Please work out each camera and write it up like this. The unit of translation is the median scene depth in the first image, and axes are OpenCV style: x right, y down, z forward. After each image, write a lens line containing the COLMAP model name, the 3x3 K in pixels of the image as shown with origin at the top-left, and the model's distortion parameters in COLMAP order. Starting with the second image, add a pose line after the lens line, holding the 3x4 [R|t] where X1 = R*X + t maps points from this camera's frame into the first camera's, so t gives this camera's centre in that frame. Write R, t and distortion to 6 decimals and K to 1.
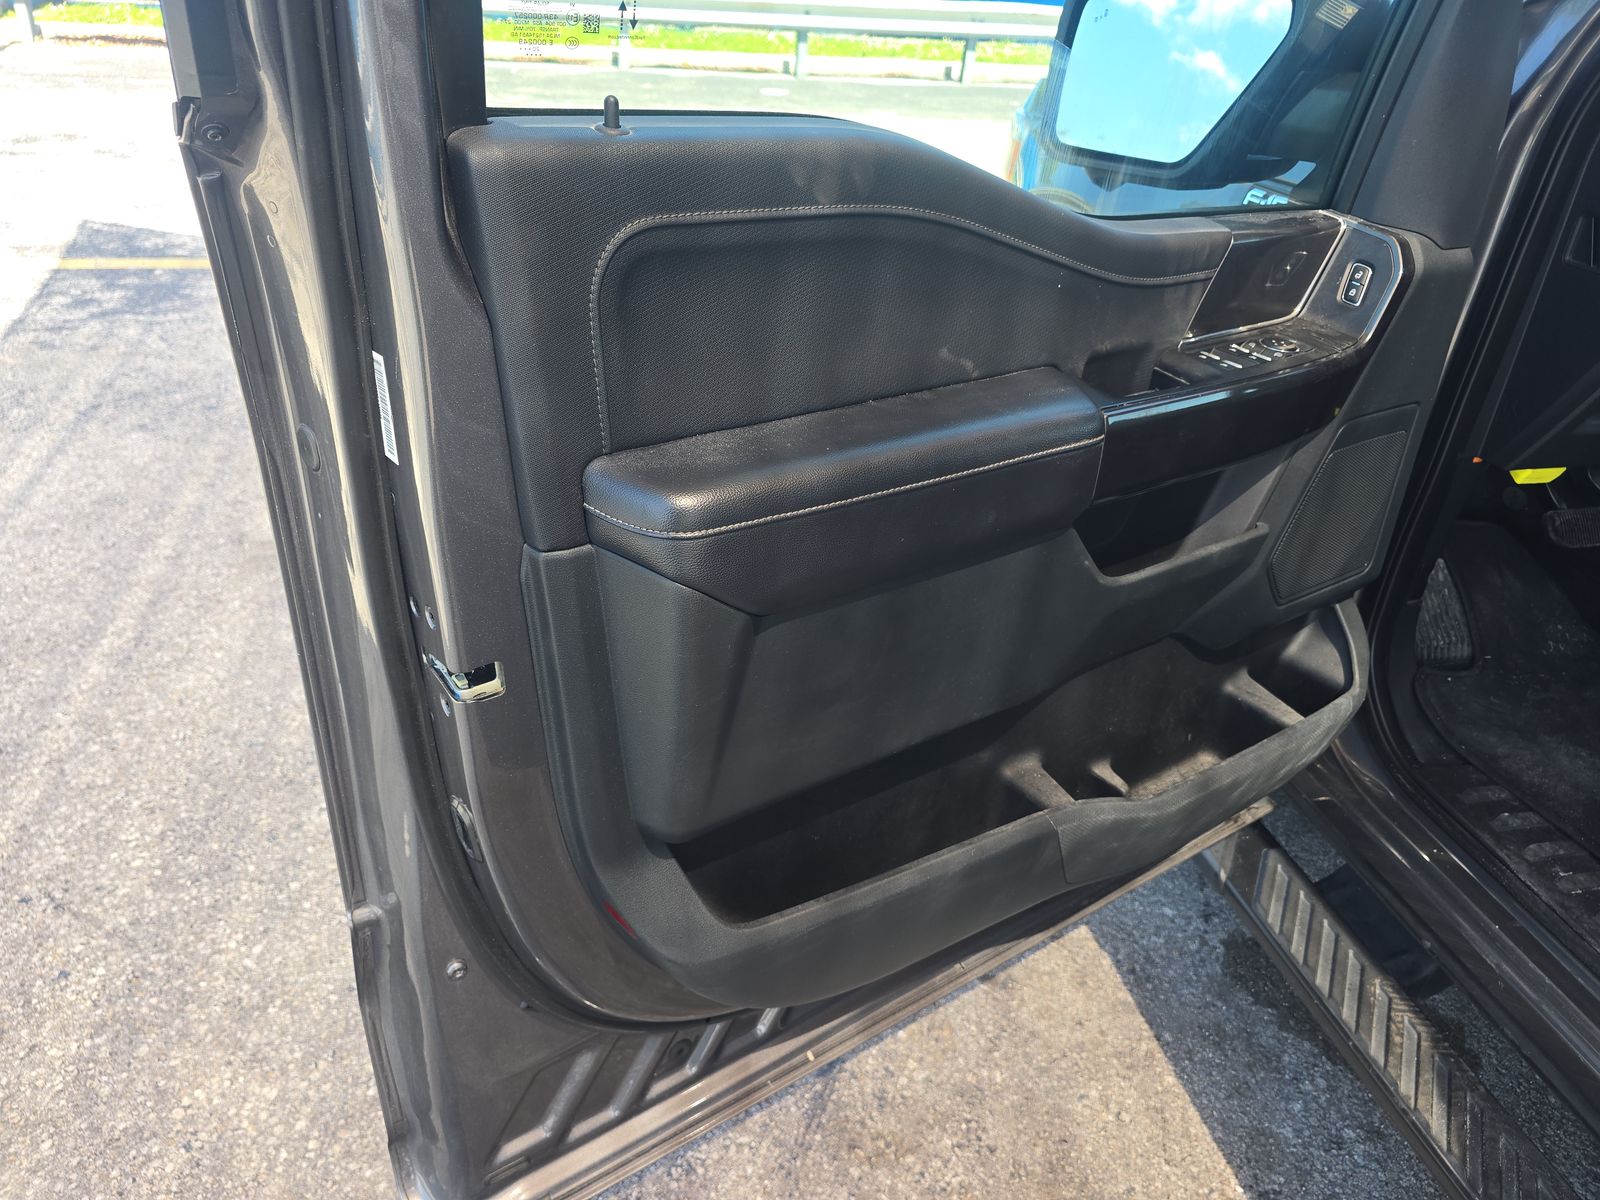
lens RADIAL K [[1091.8, 0, 795.1], [0, 1091.8, 590.2], [0, 0, 1]] dist [0.049859, -0.047218]
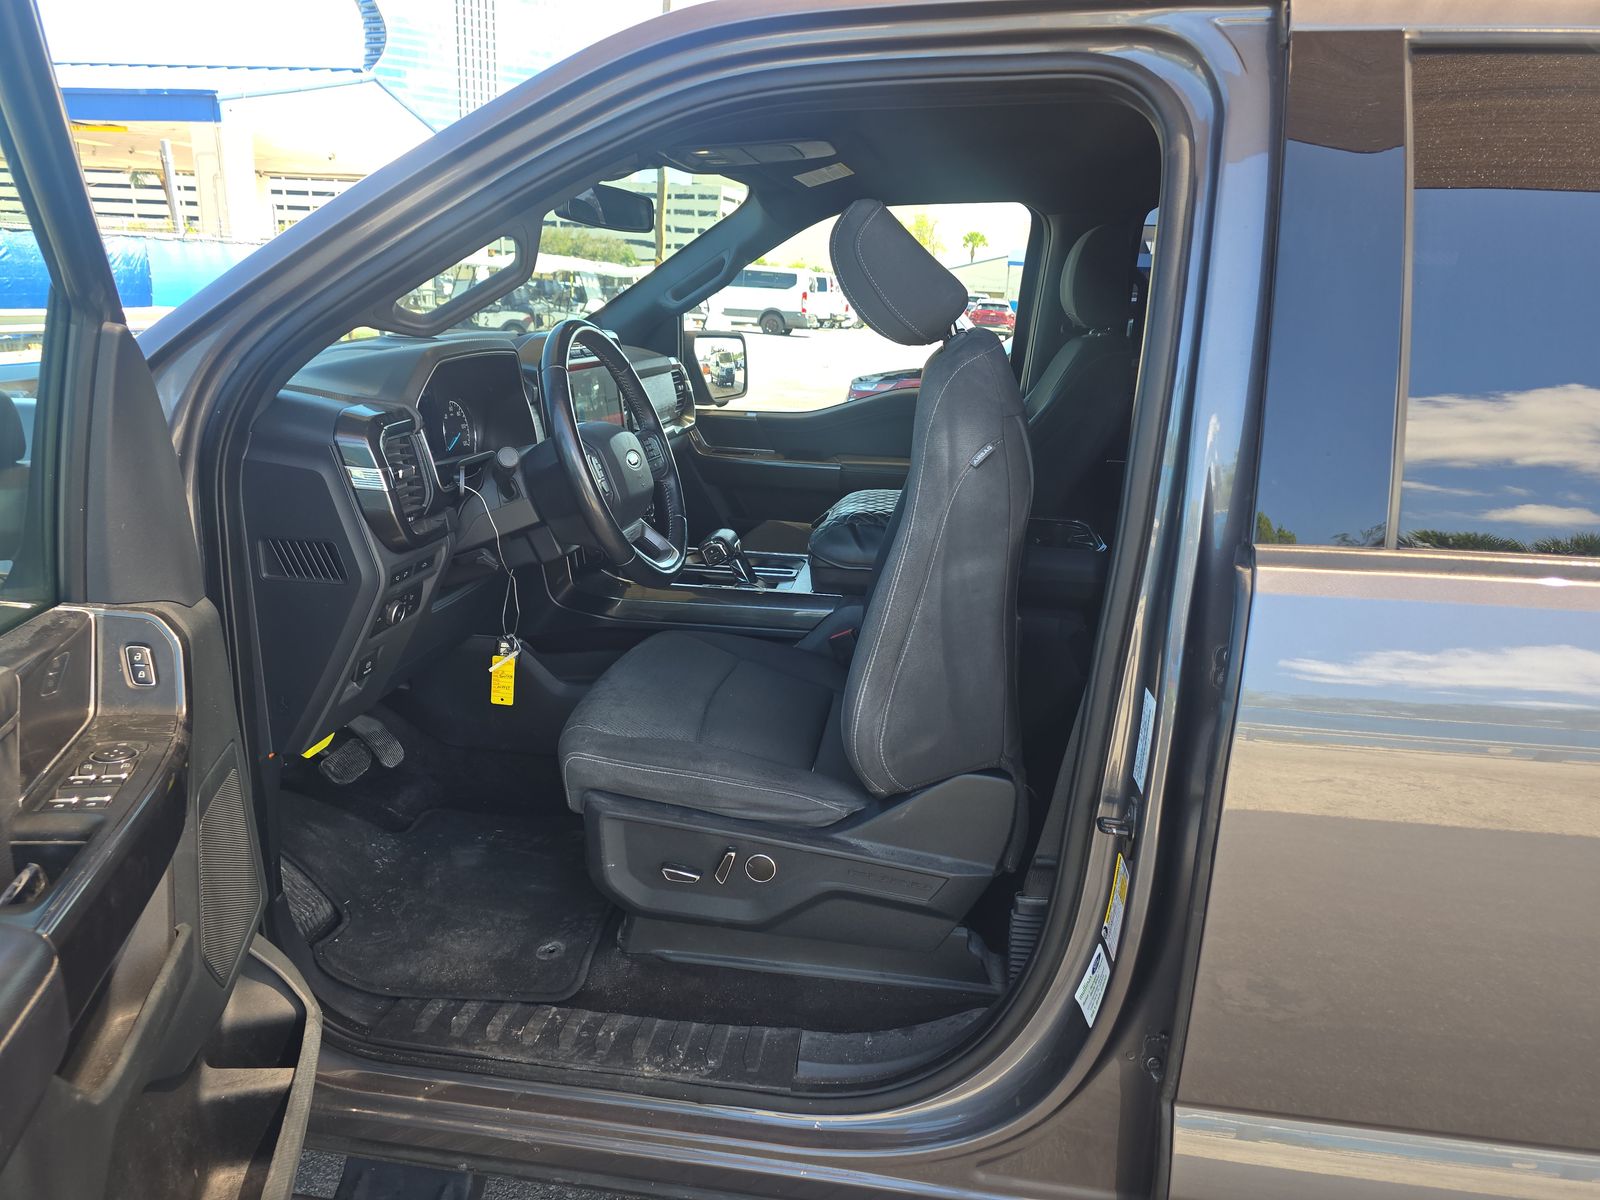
lens RADIAL K [[1091.8, 0, 795.1], [0, 1091.8, 590.2], [0, 0, 1]] dist [0.049859, -0.047218]
pose [[0.346283, -0.281861, 0.894786, -0.130192], [0.452436, 0.885722, 0.103913, -0.152748], [-0.821821, 0.368850, 0.434235, 0.061616]]
